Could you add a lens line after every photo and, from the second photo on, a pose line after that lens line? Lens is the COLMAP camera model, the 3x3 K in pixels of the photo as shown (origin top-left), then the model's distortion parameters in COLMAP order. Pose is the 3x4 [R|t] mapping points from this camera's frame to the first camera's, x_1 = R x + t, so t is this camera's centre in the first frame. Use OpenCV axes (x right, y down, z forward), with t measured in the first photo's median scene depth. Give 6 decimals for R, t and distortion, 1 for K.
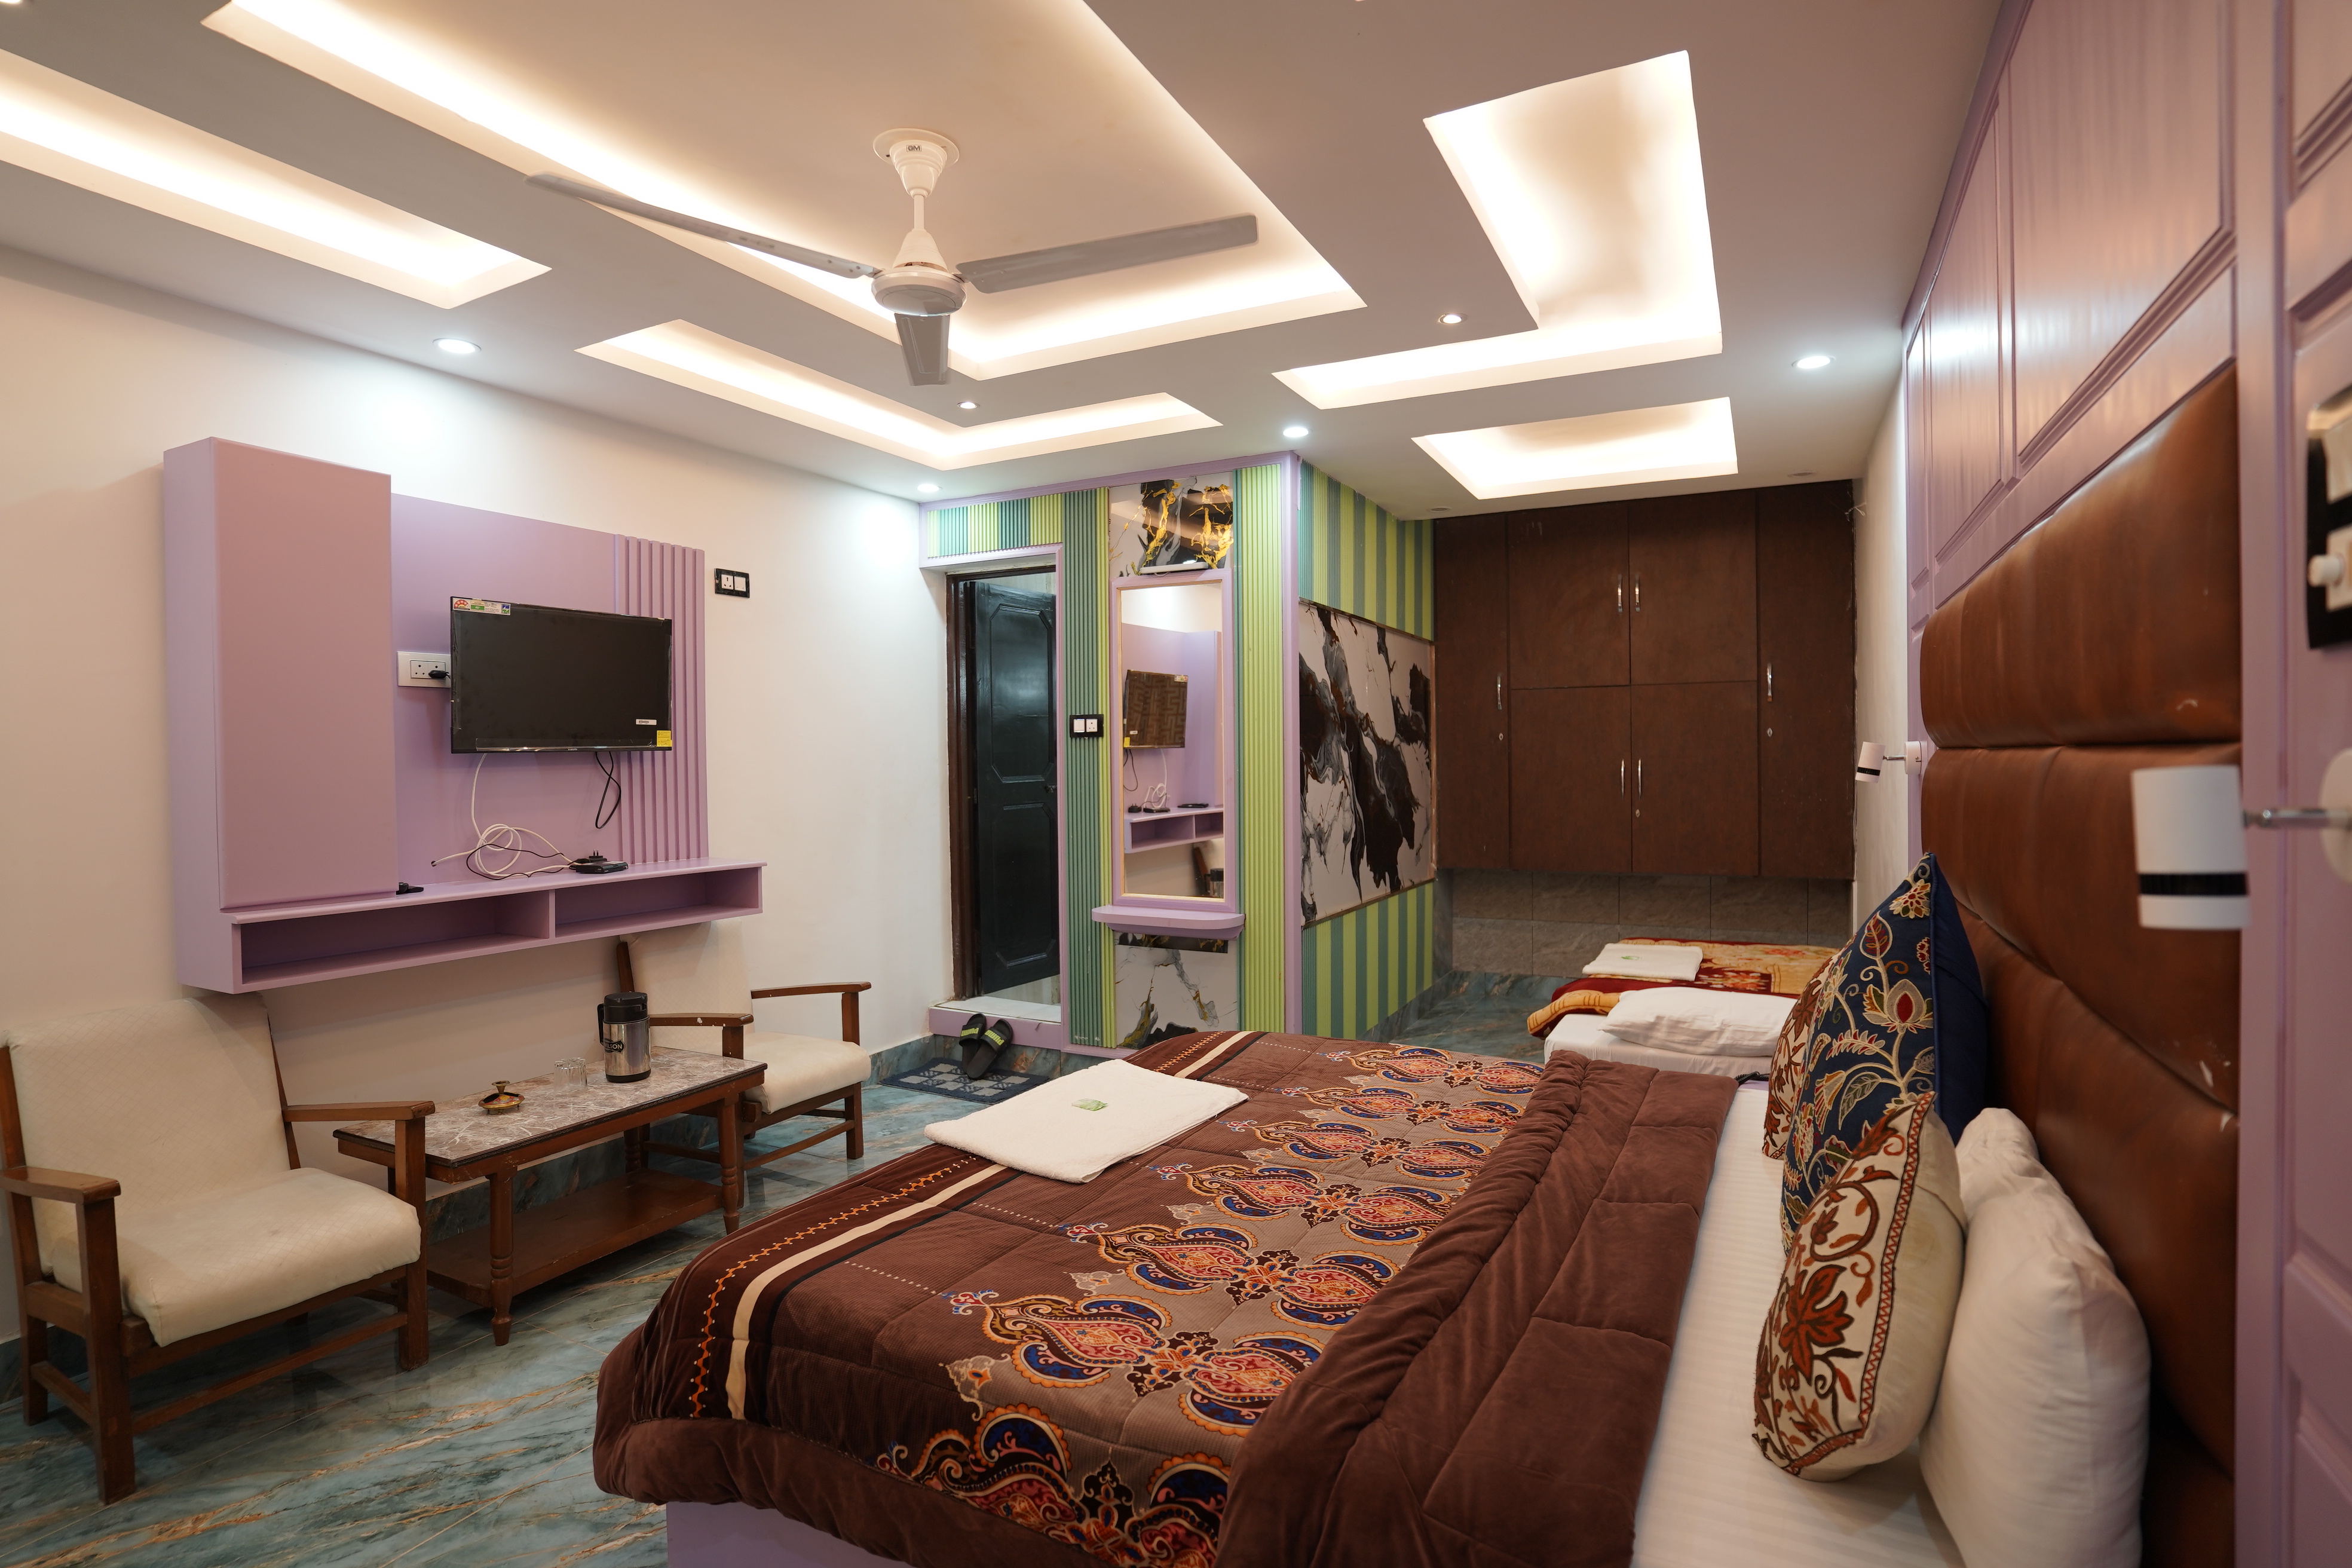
lens RADIAL K [[1150.3, 0, 1176.0], [0, 1150.3, 784.0], [0, 0, 1]] dist [-0.078776, 0.031397]
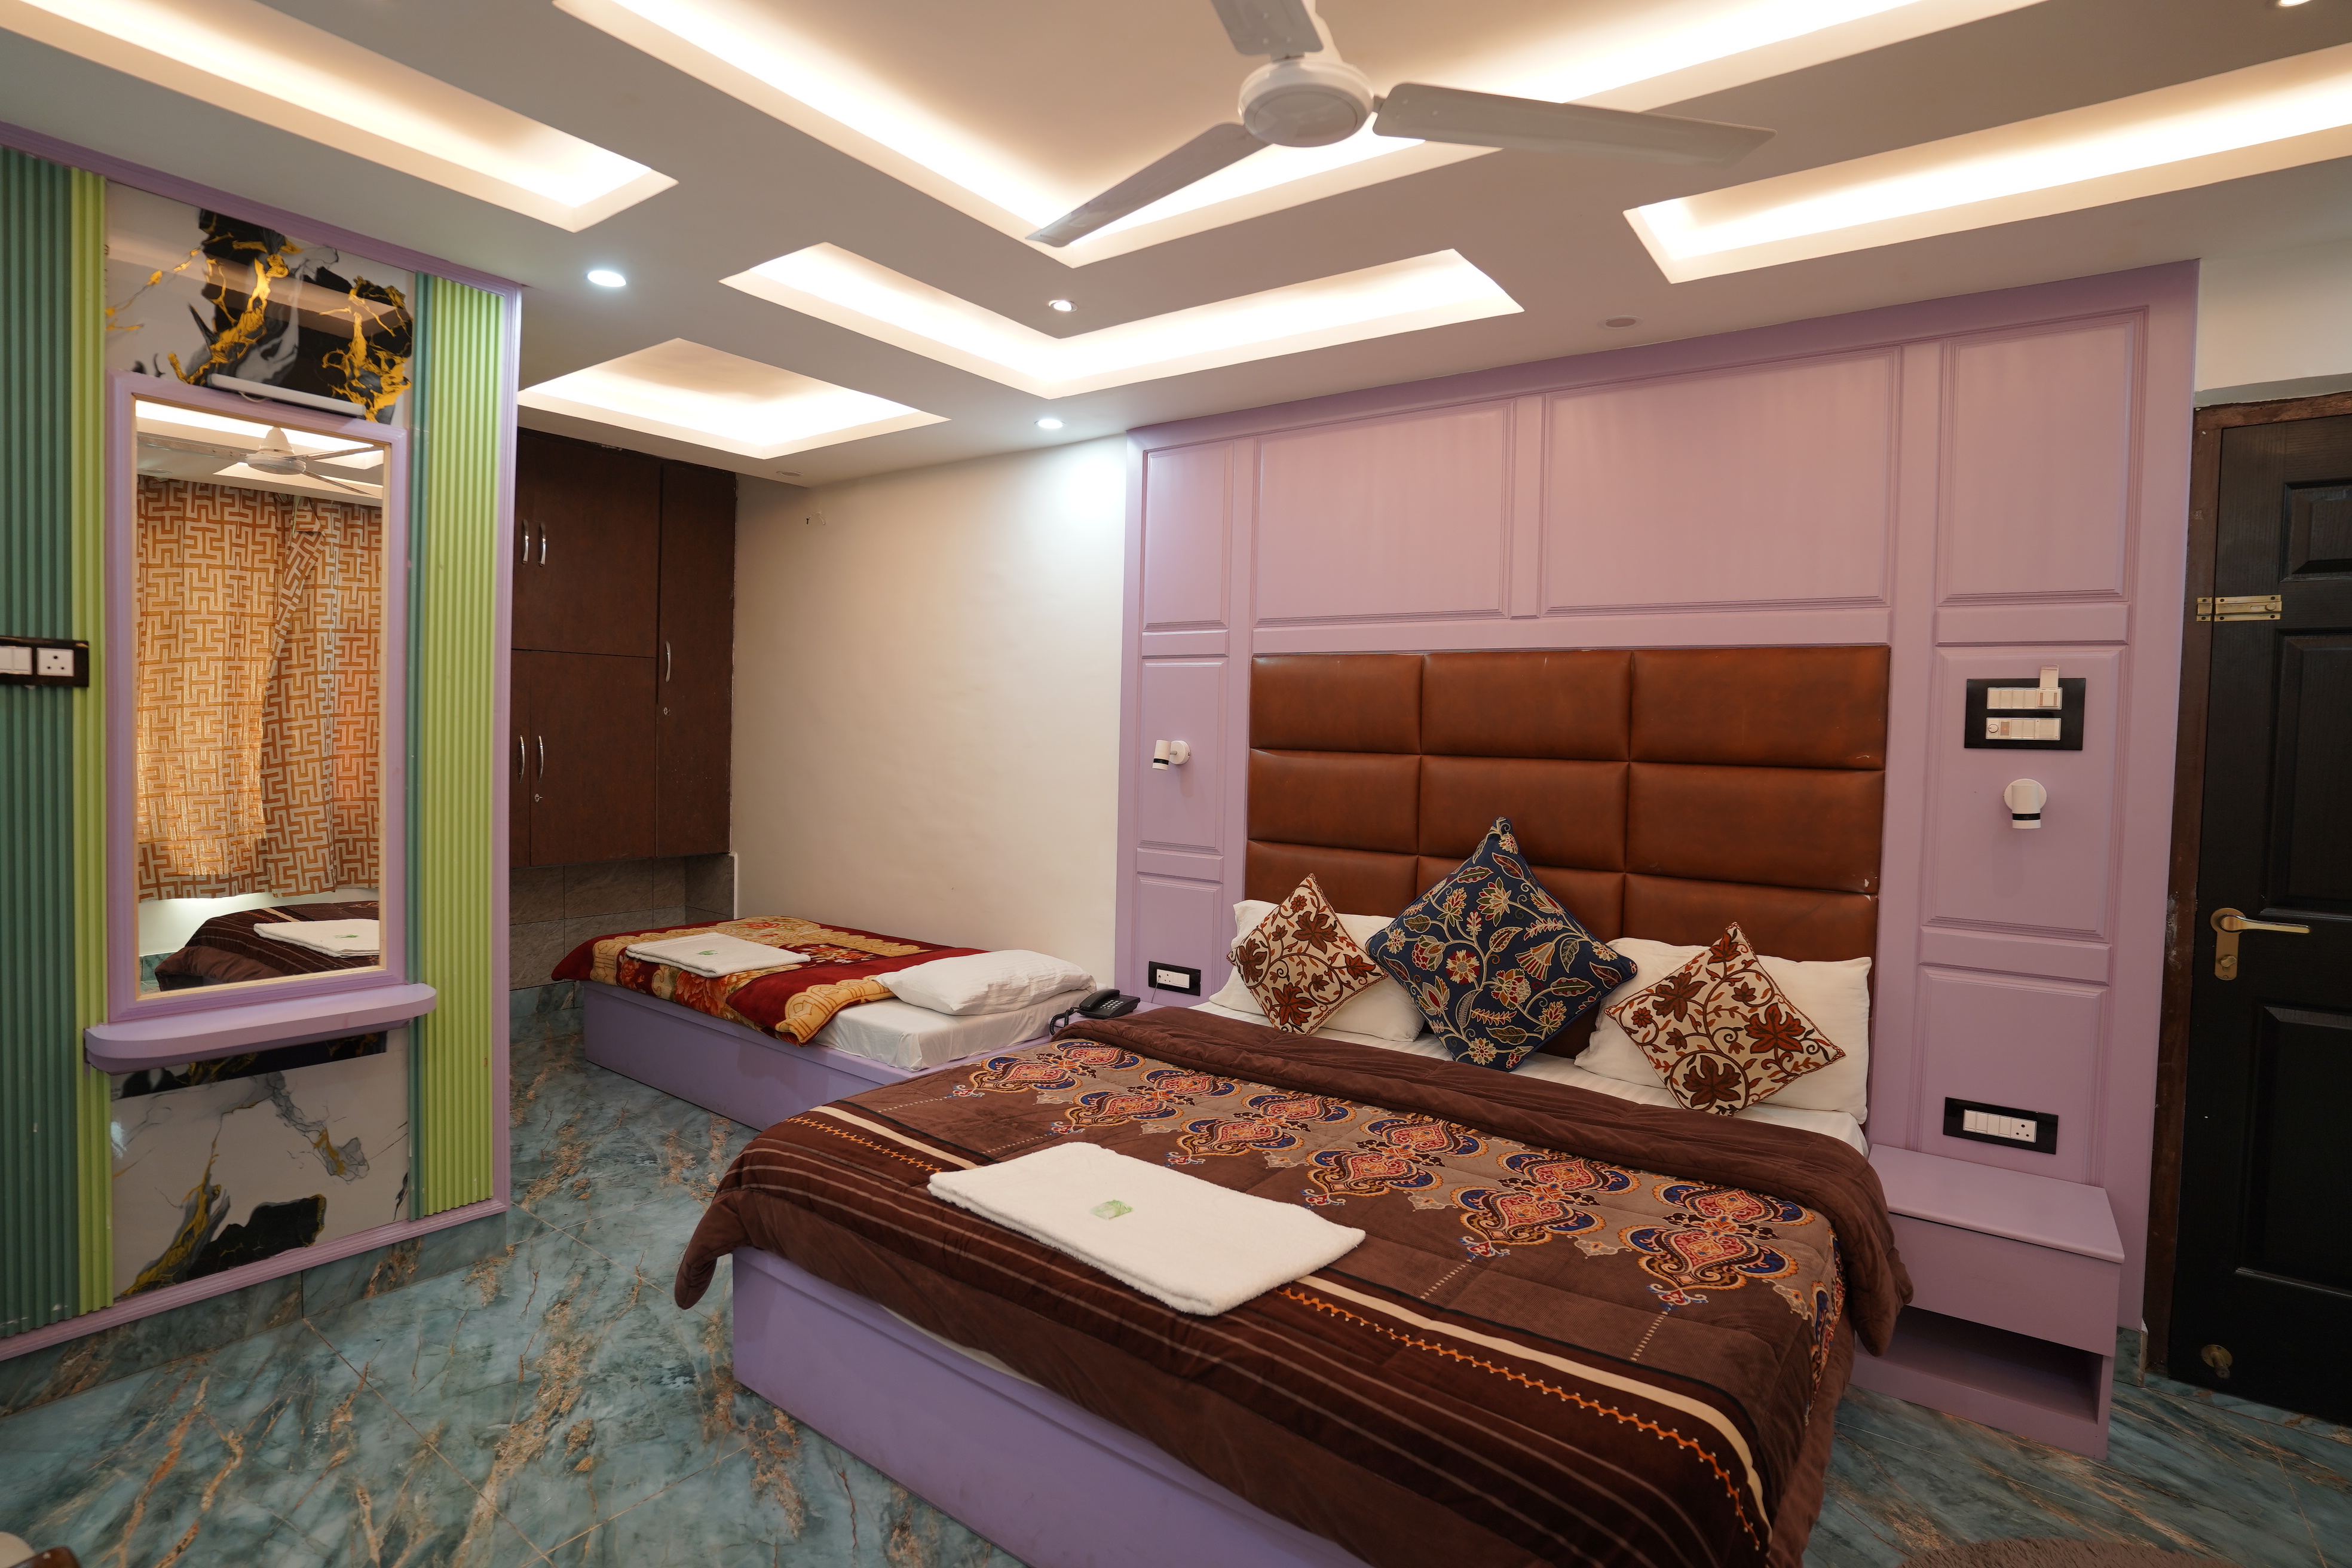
lens RADIAL K [[1150.3, 0, 1176.0], [0, 1150.3, 784.0], [0, 0, 1]] dist [-0.078776, 0.031397]
pose [[0.155657, -0.029174, 0.987380, -0.470508], [-0.005543, 0.999522, 0.030406, -0.017271], [-0.987796, -0.010206, 0.155421, 0.483912]]
